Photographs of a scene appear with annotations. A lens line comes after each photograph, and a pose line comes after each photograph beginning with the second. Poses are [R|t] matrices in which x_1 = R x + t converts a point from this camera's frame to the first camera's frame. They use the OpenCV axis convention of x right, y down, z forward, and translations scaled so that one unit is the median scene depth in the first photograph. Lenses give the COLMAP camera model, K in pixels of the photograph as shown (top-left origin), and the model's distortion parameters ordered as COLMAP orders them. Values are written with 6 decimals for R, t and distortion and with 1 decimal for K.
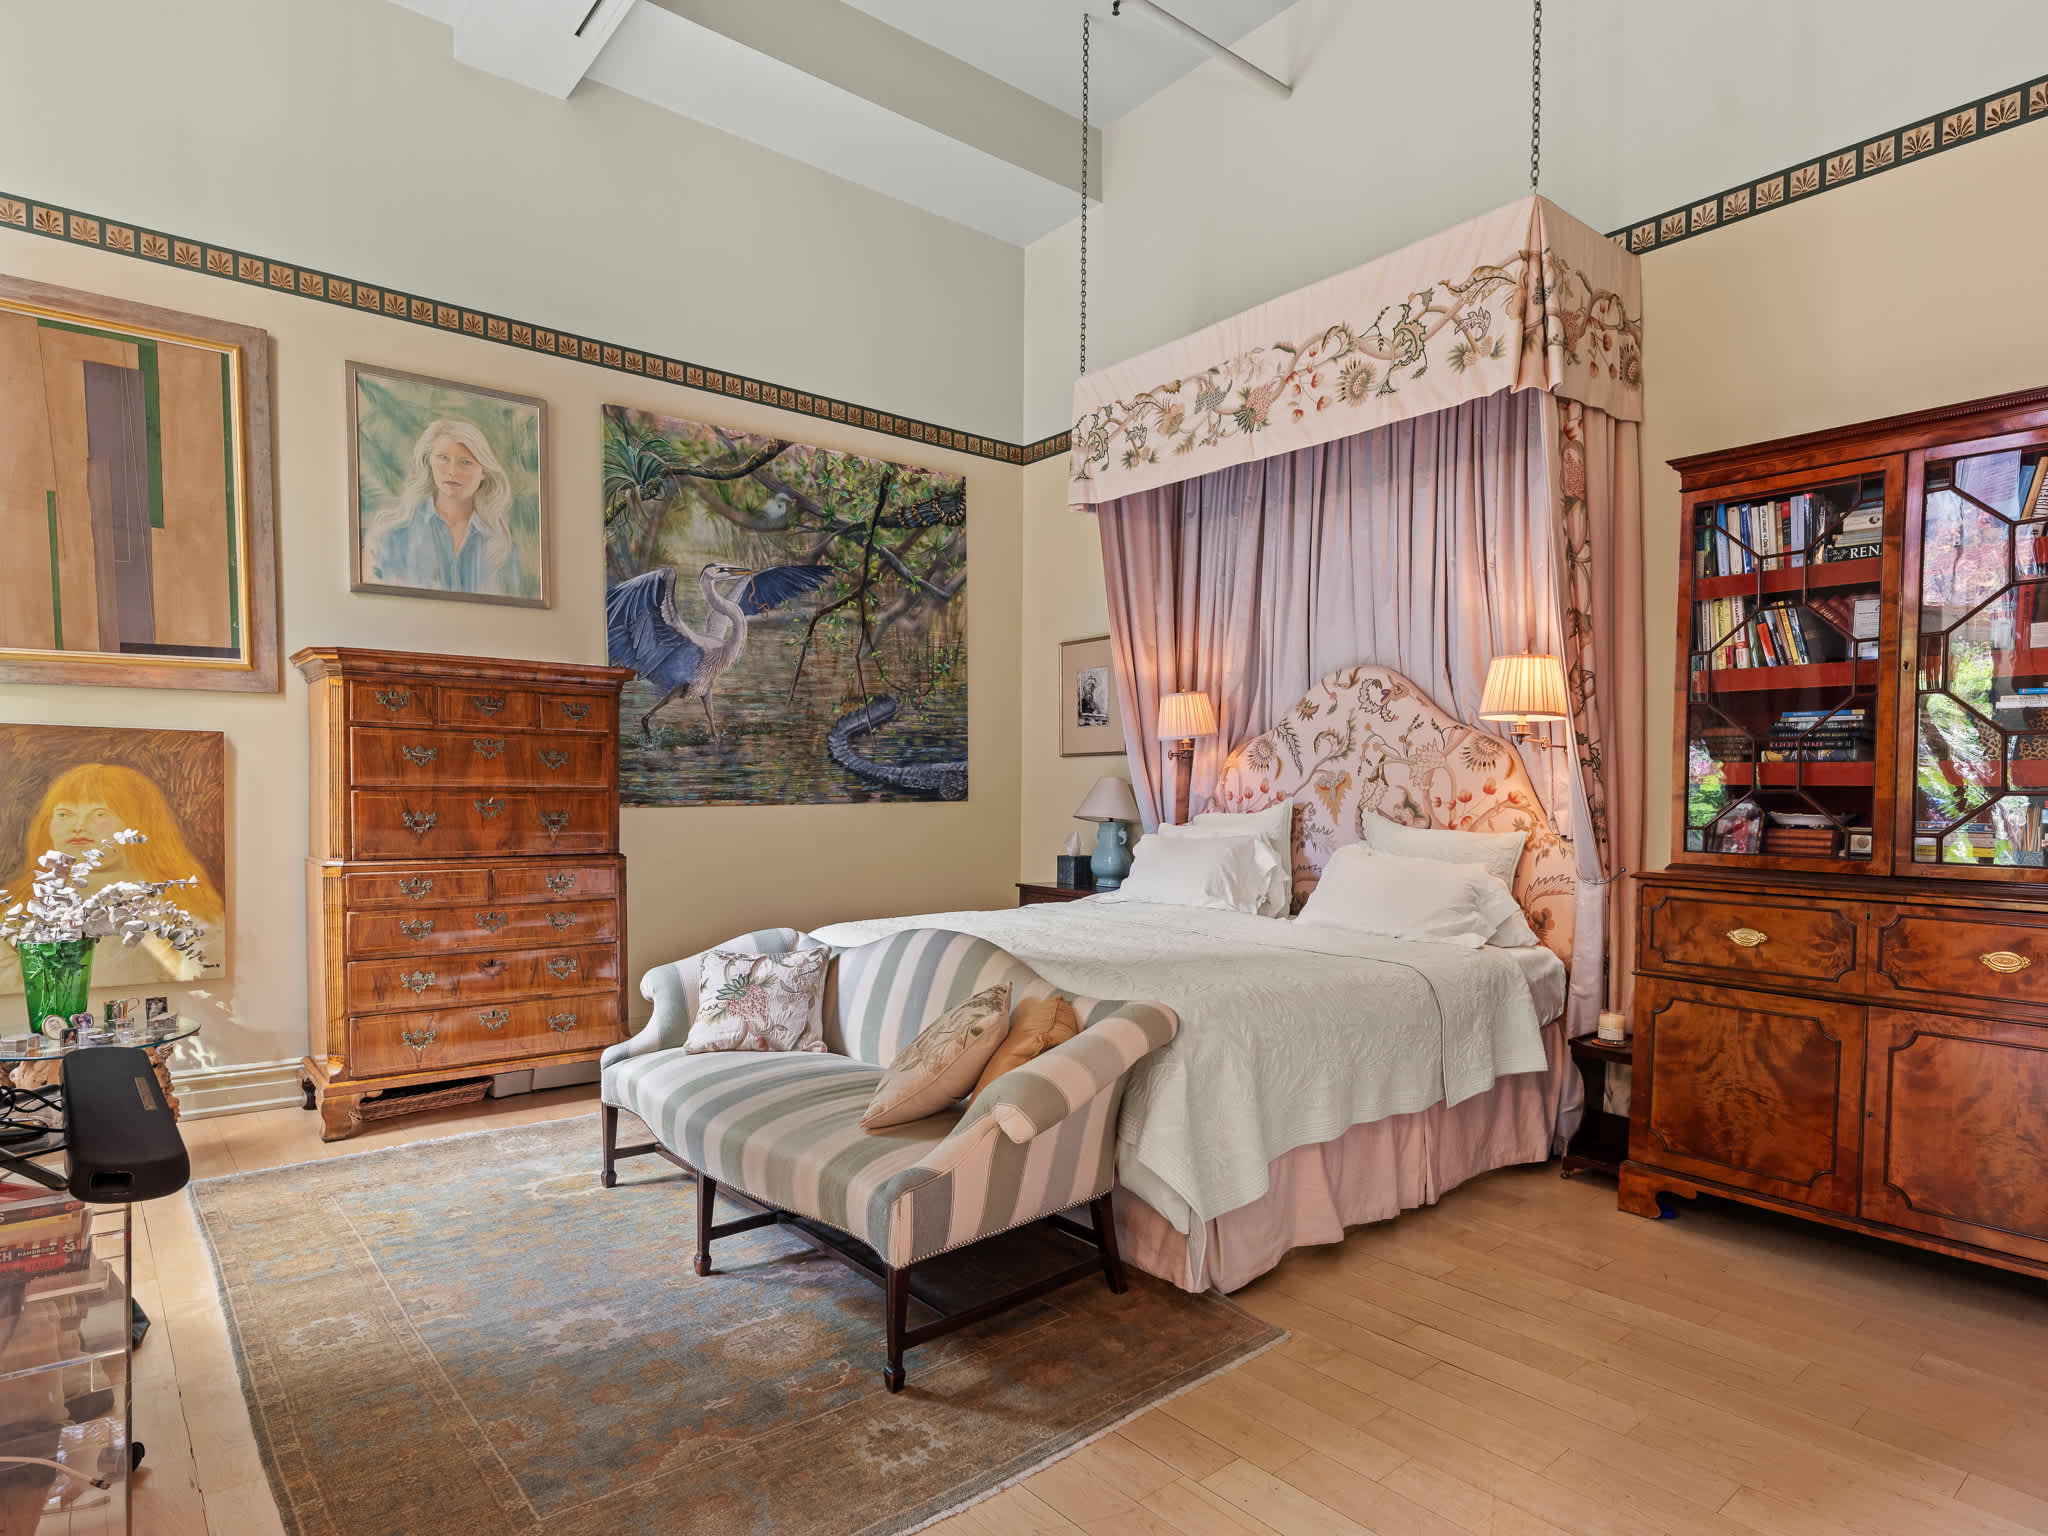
lens RADIAL K [[1150.2, 0, 1024.0], [0, 1150.2, 768.0], [0, 0, 1]] dist [0.000270, -0.000045]
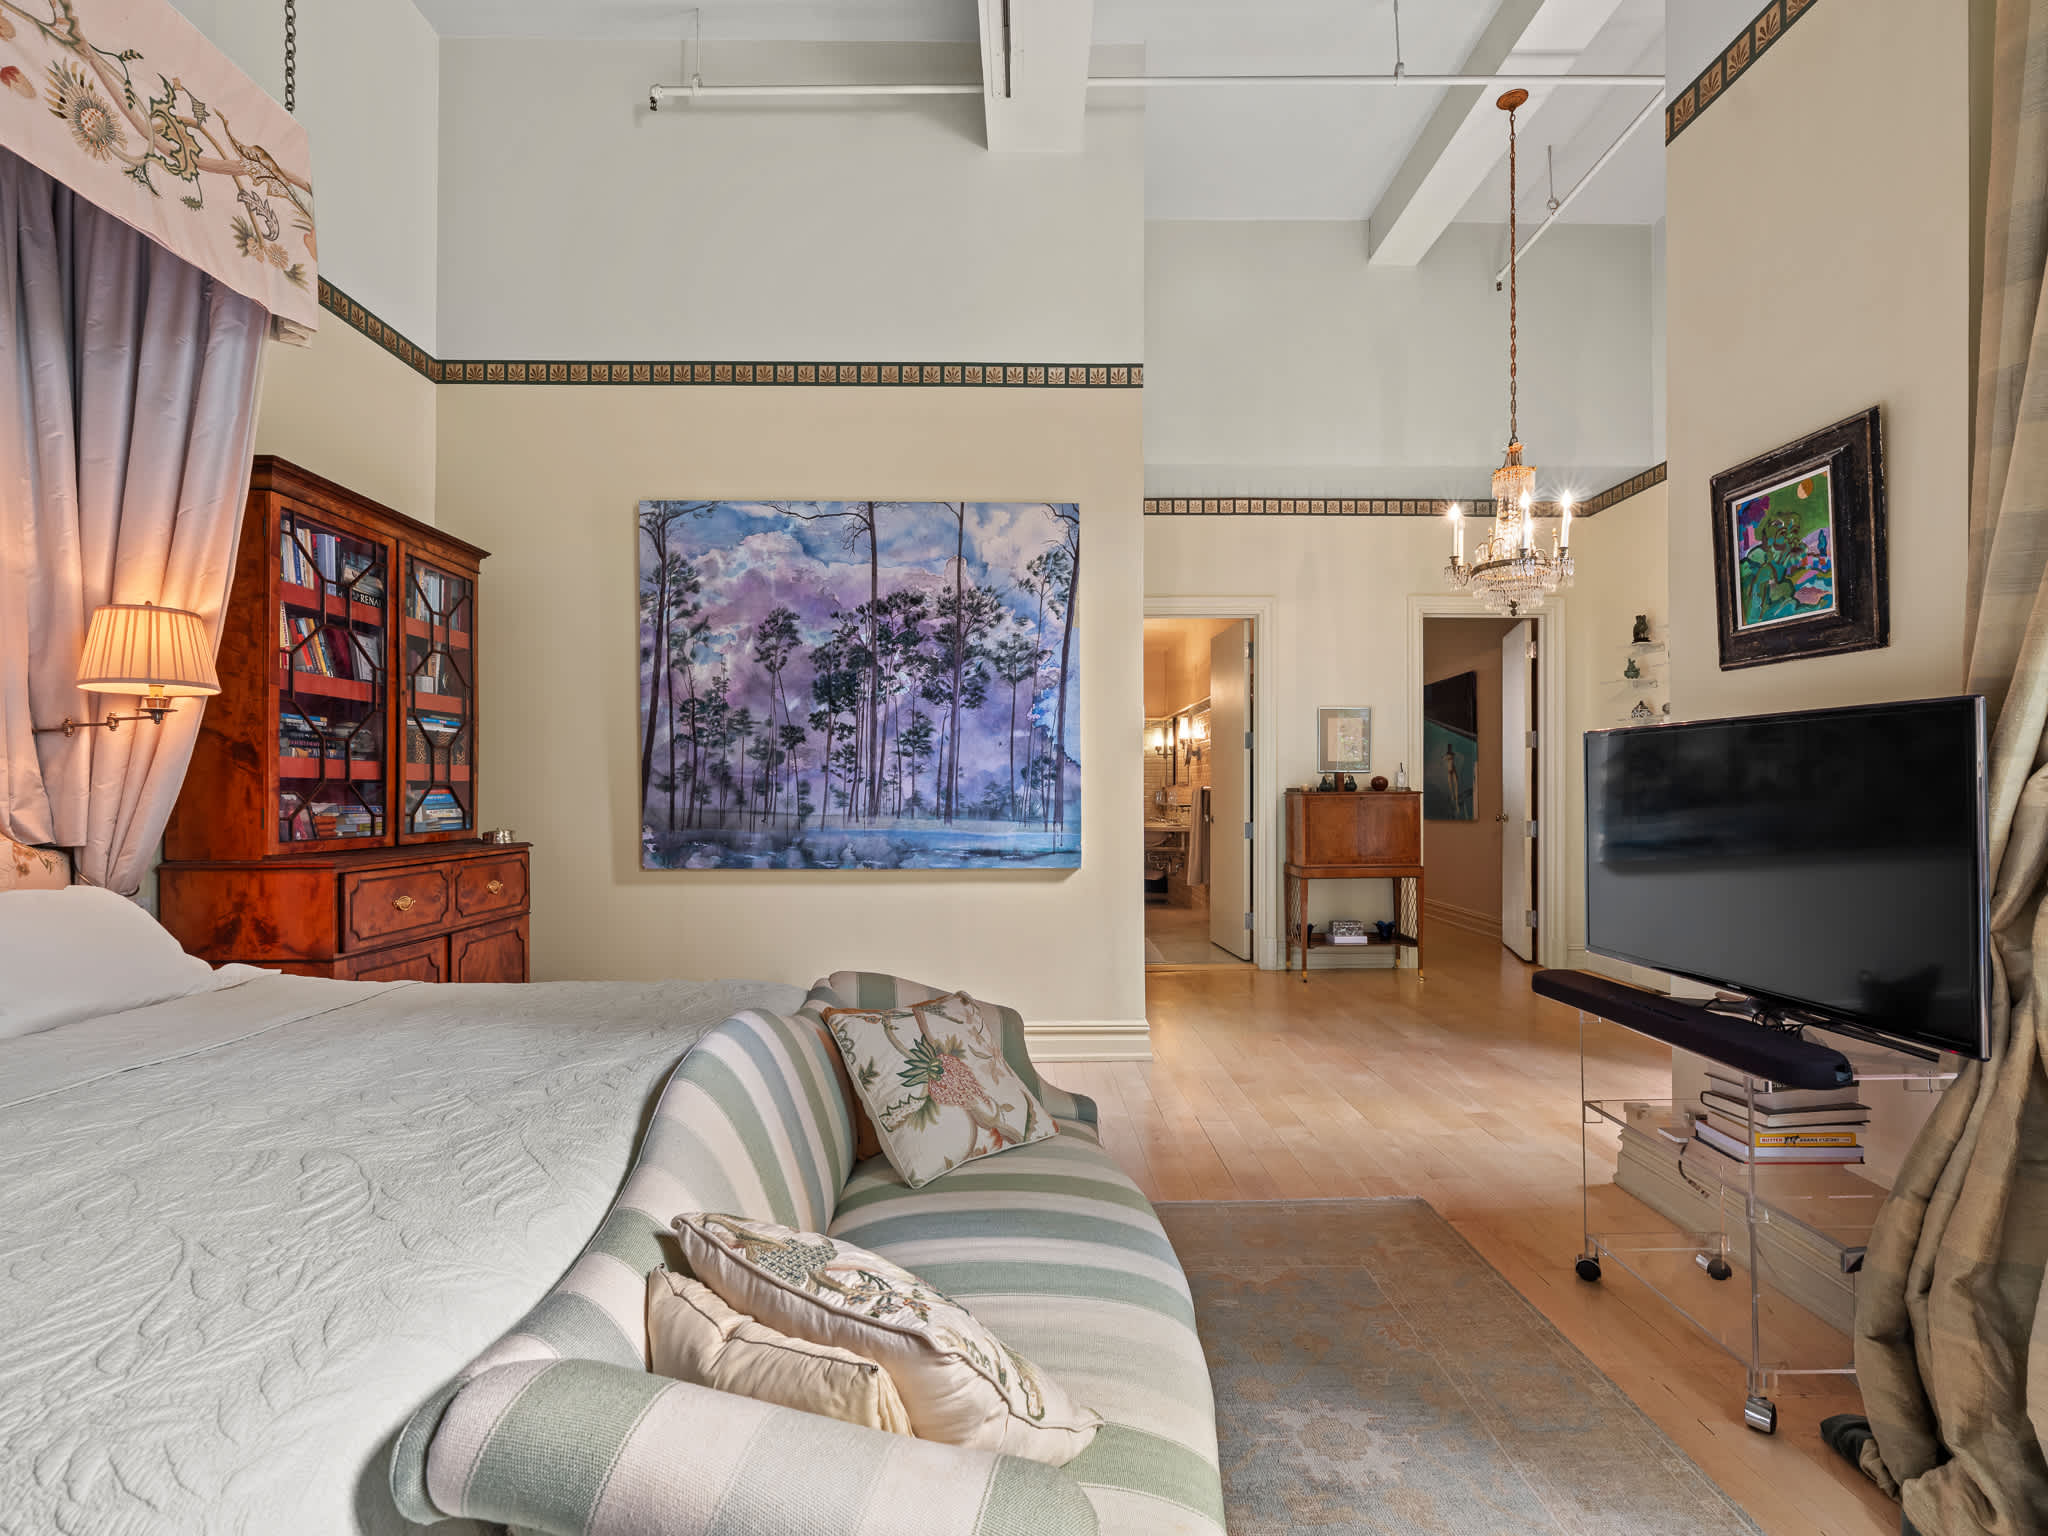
lens RADIAL K [[943.4, 0, 1024.0], [0, 943.4, 768.0], [0, 0, 1]] dist [-0.012687, -0.000382]
pose [[-0.783373, 0.017878, 0.621294, -0.434750], [-0.005657, 0.999340, -0.035889, 0.029841], [-0.621526, -0.031630, -0.782755, 1.155028]]
